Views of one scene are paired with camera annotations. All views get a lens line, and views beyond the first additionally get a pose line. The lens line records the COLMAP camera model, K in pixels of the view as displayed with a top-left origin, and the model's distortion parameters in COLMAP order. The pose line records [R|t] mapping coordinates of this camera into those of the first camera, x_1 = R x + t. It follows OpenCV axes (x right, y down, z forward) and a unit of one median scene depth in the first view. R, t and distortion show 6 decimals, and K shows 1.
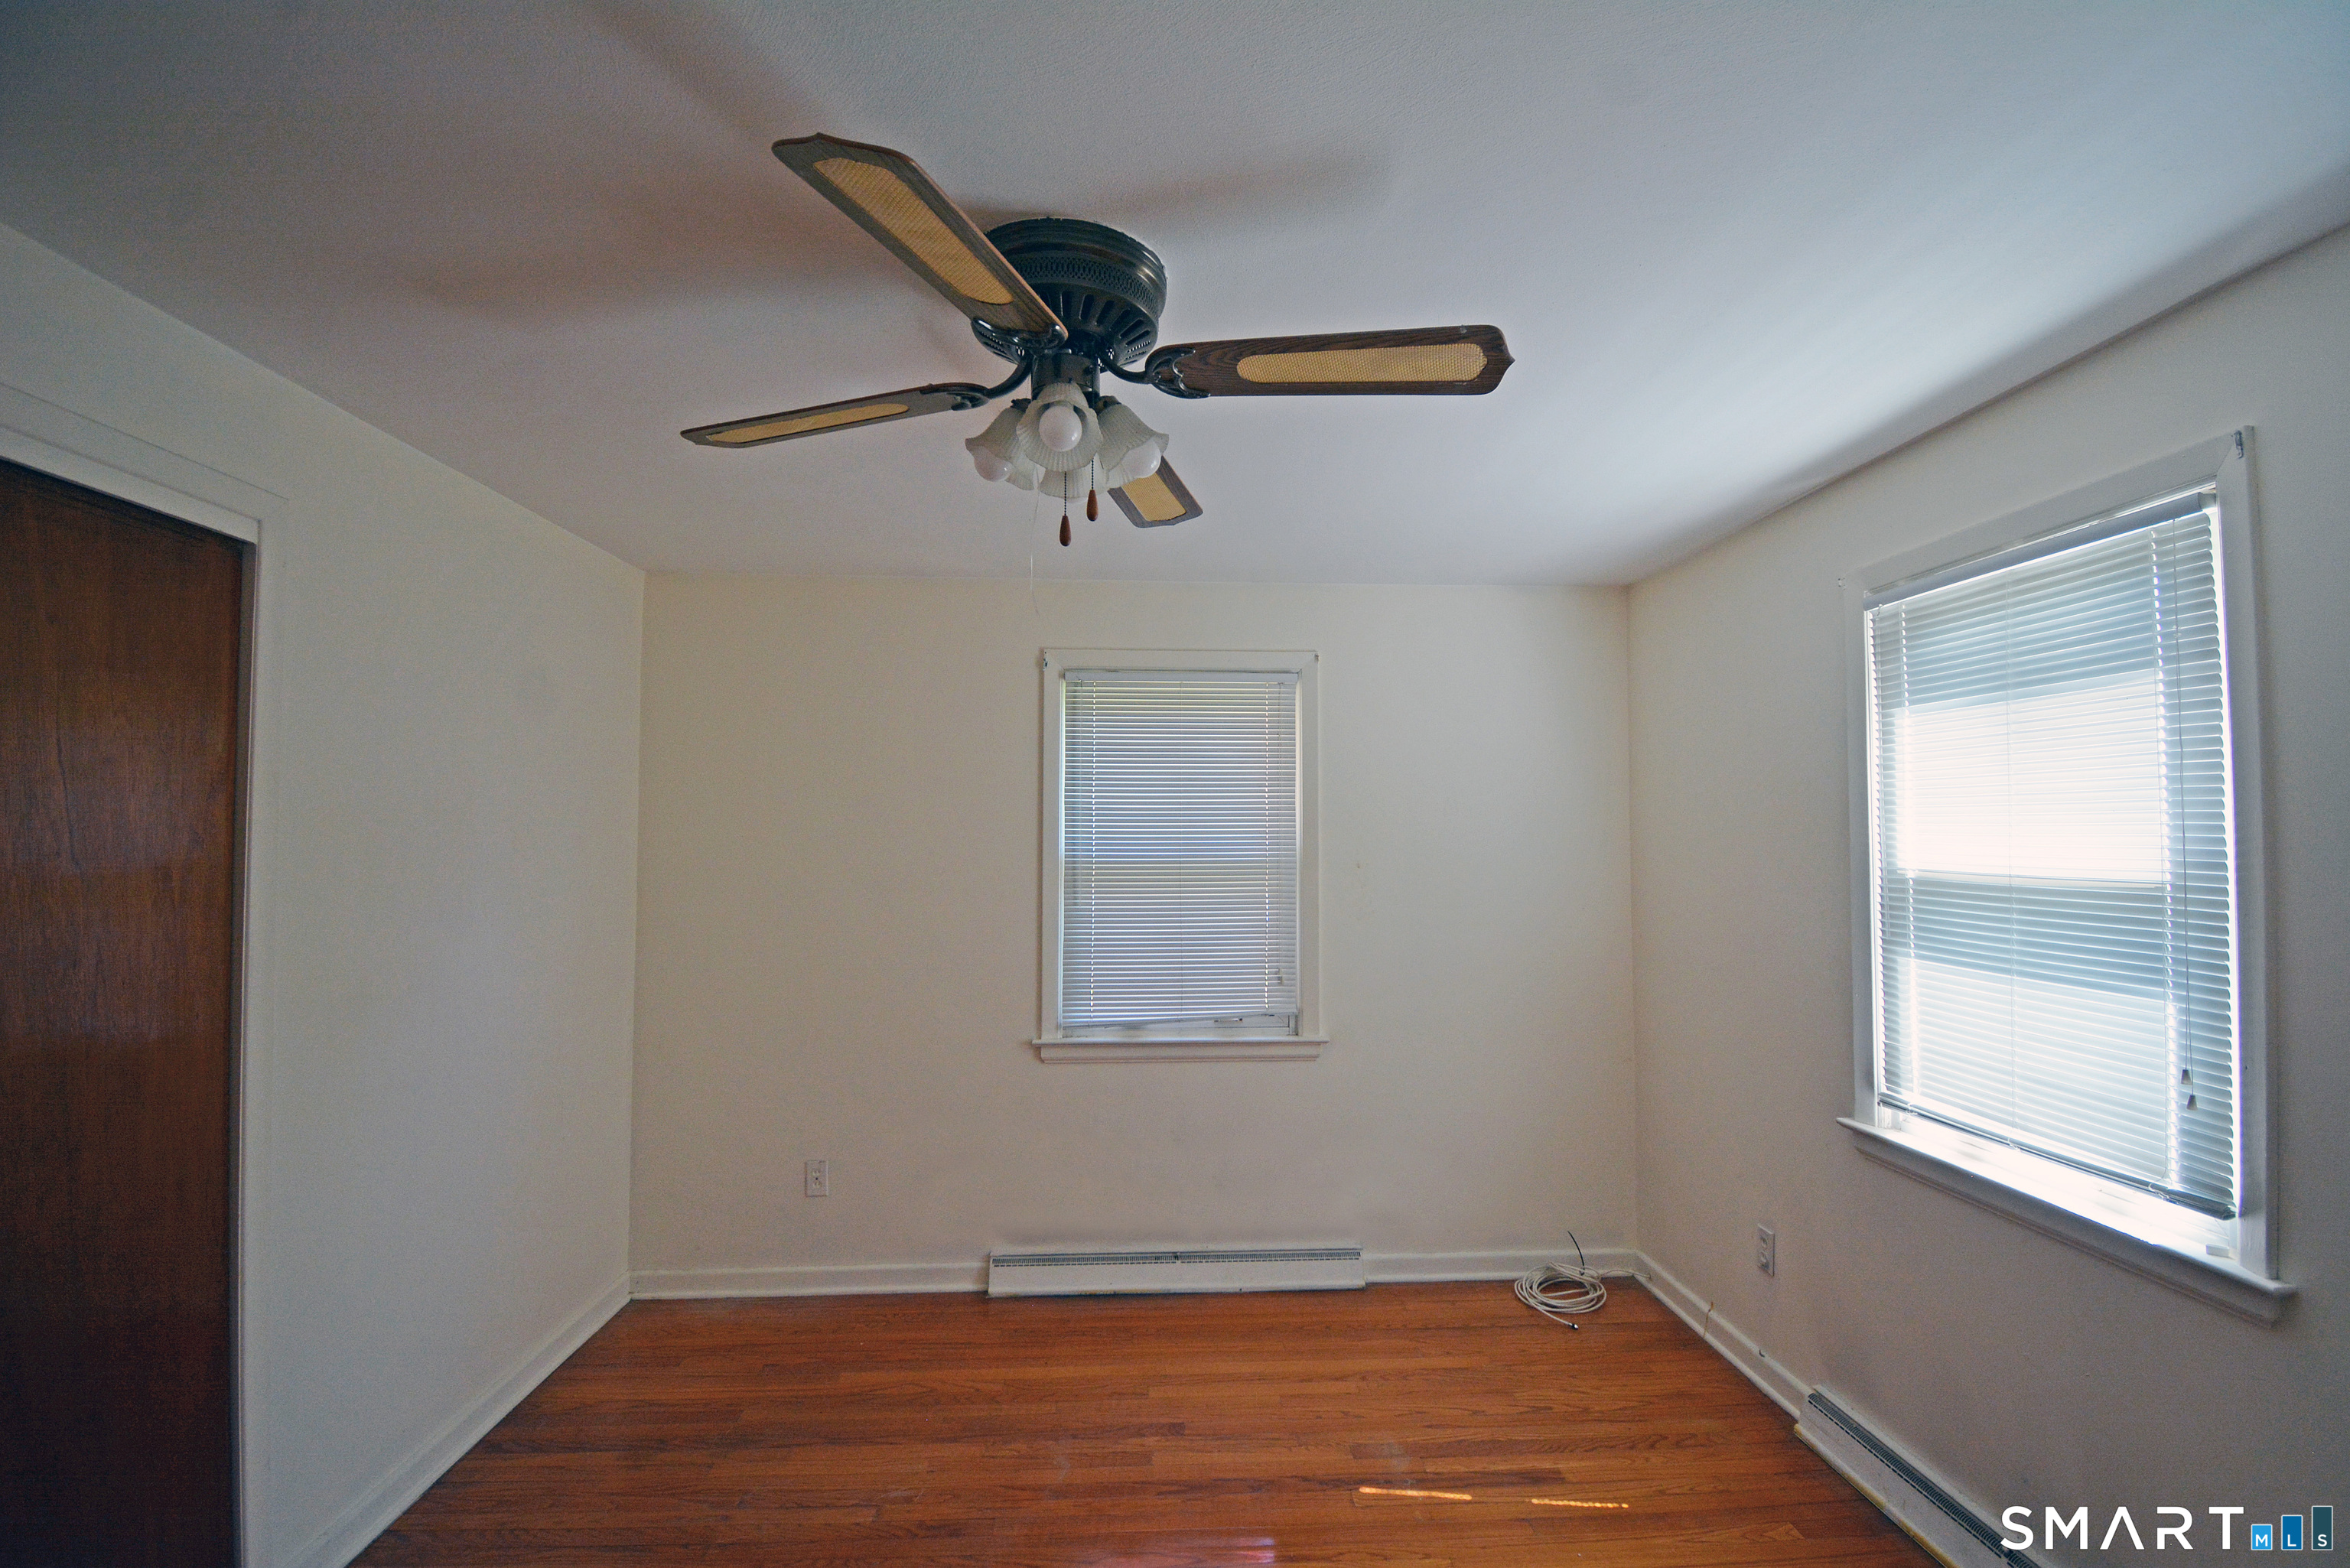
lens RADIAL K [[1037.6, 0, 1189.5], [0, 1037.6, 795.4], [0, 0, 1]] dist [0.022716, -0.026403]
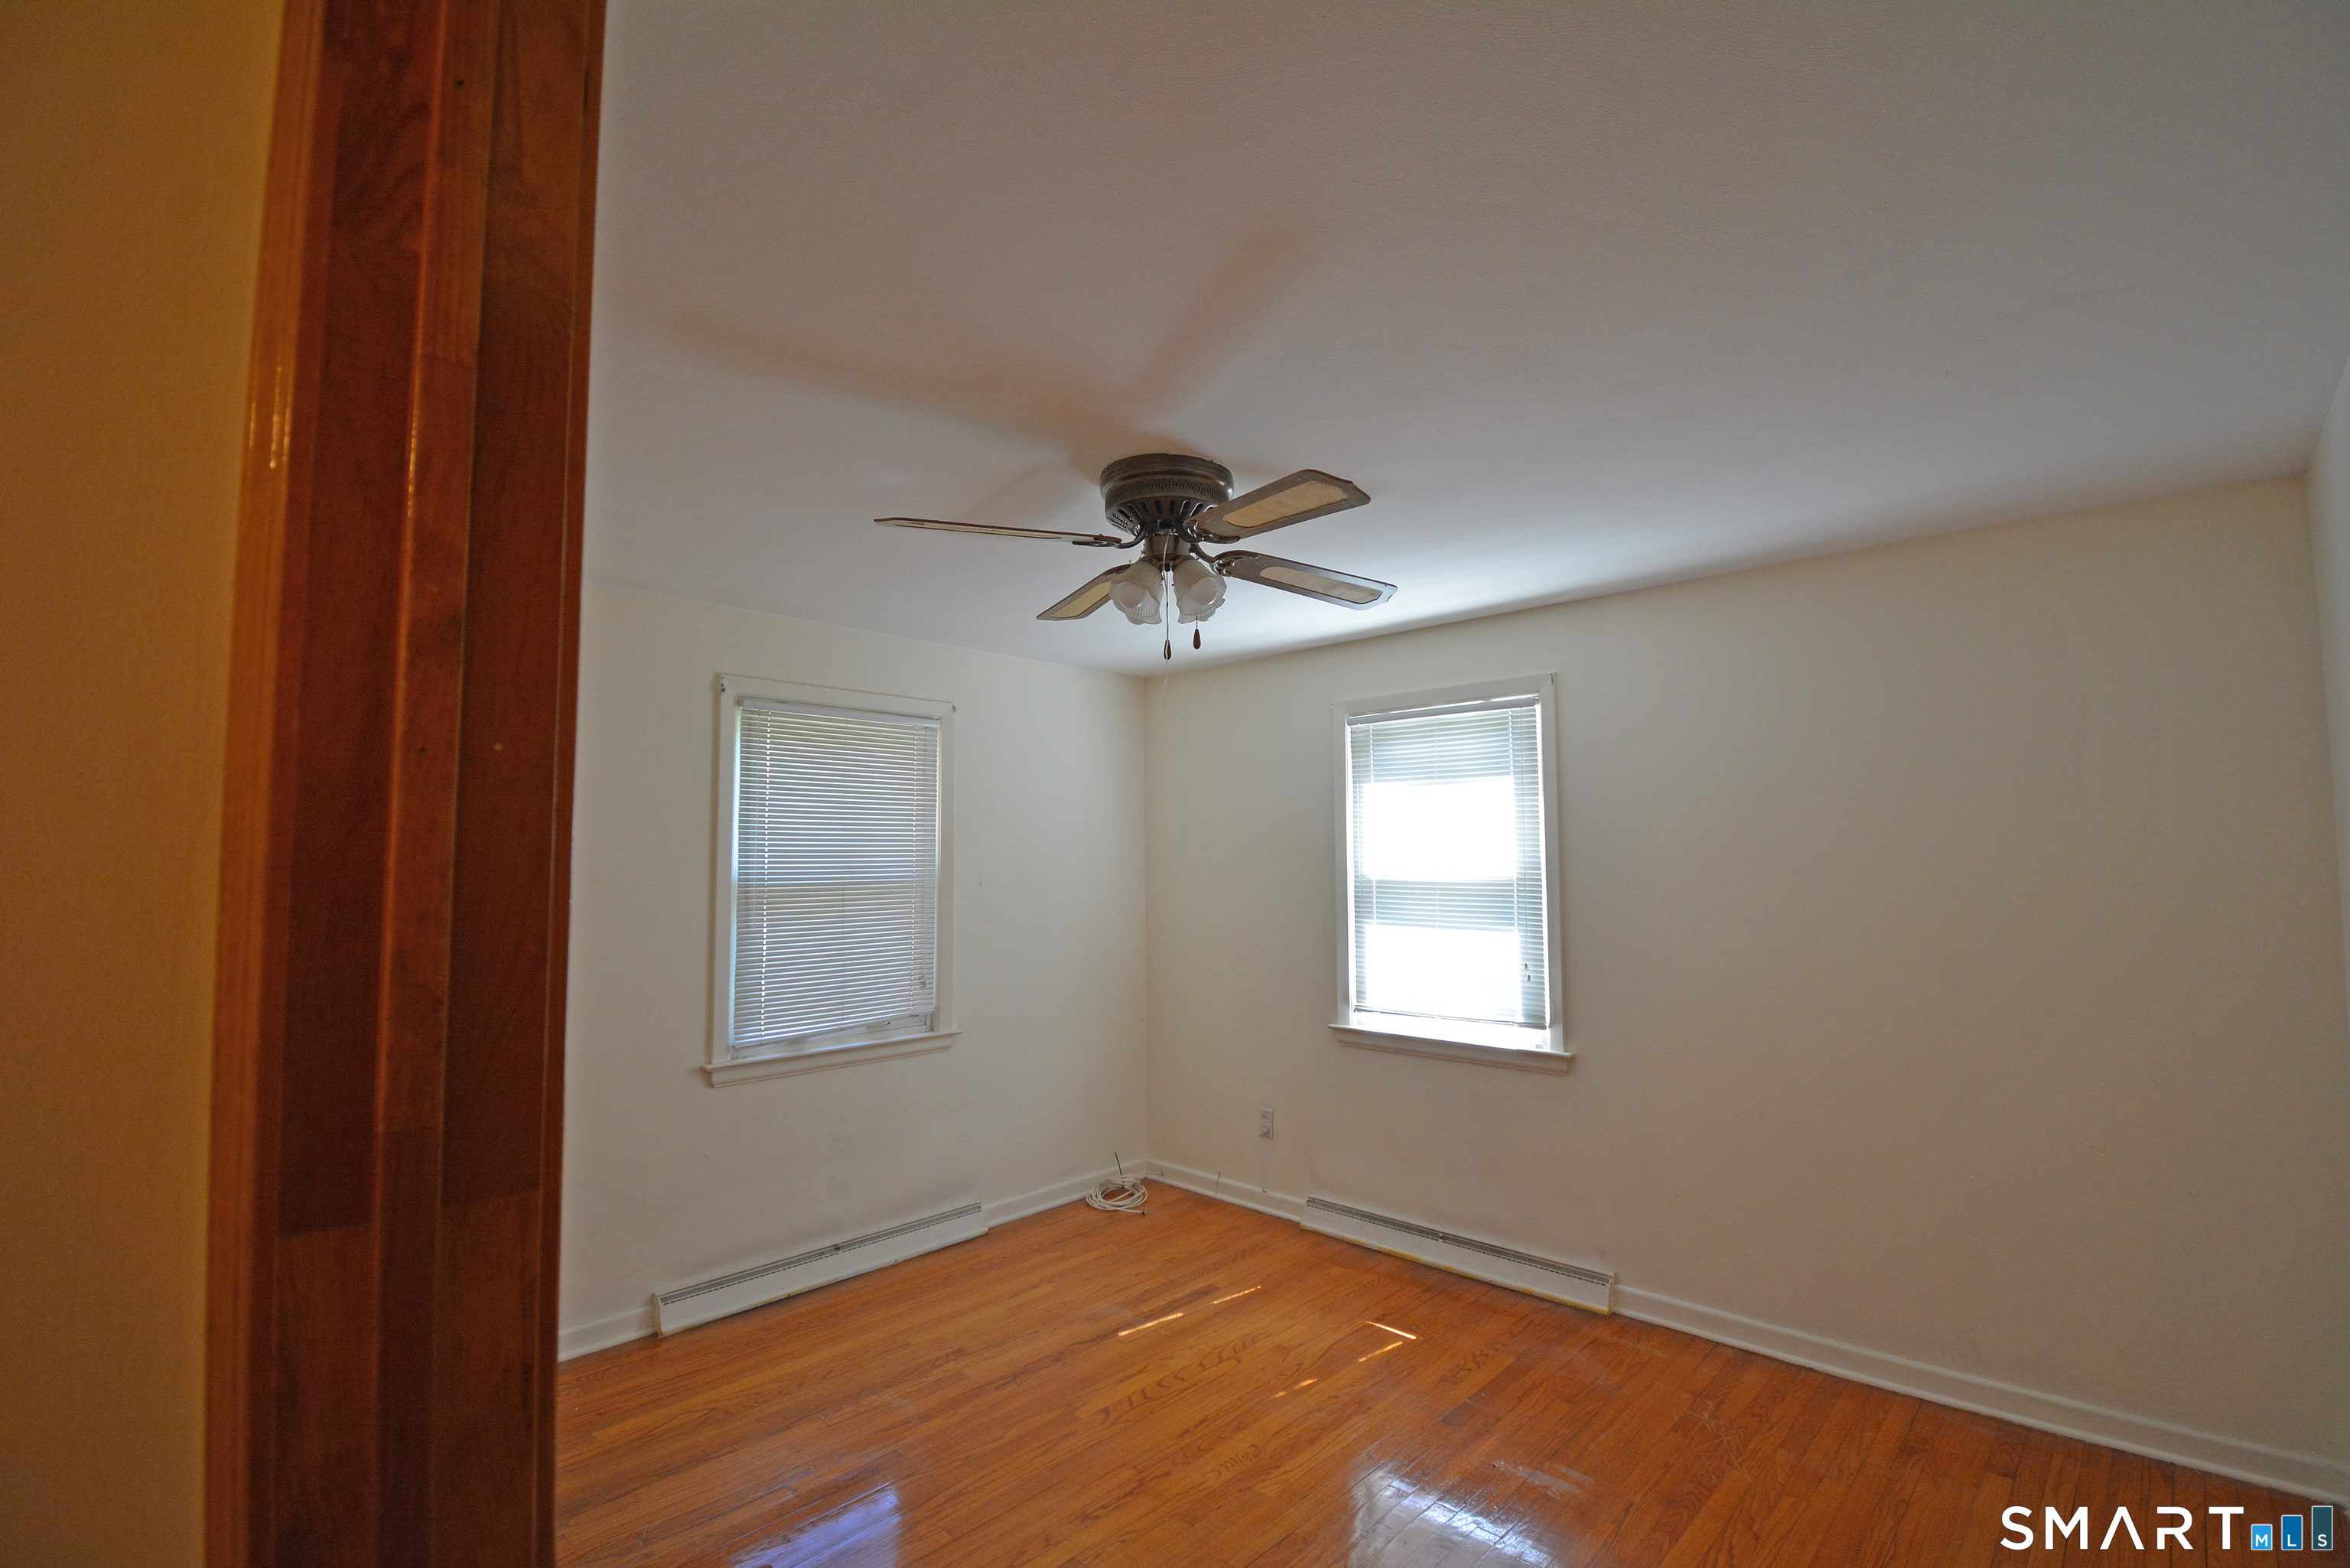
lens RADIAL K [[1037.6, 0, 1189.5], [0, 1037.6, 795.4], [0, 0, 1]] dist [0.022716, -0.026403]
pose [[0.723667, 0.038976, 0.689048, -0.590712], [-0.020122, 0.999171, -0.035385, 0.003443], [-0.689856, 0.011741, 0.723852, -0.050916]]
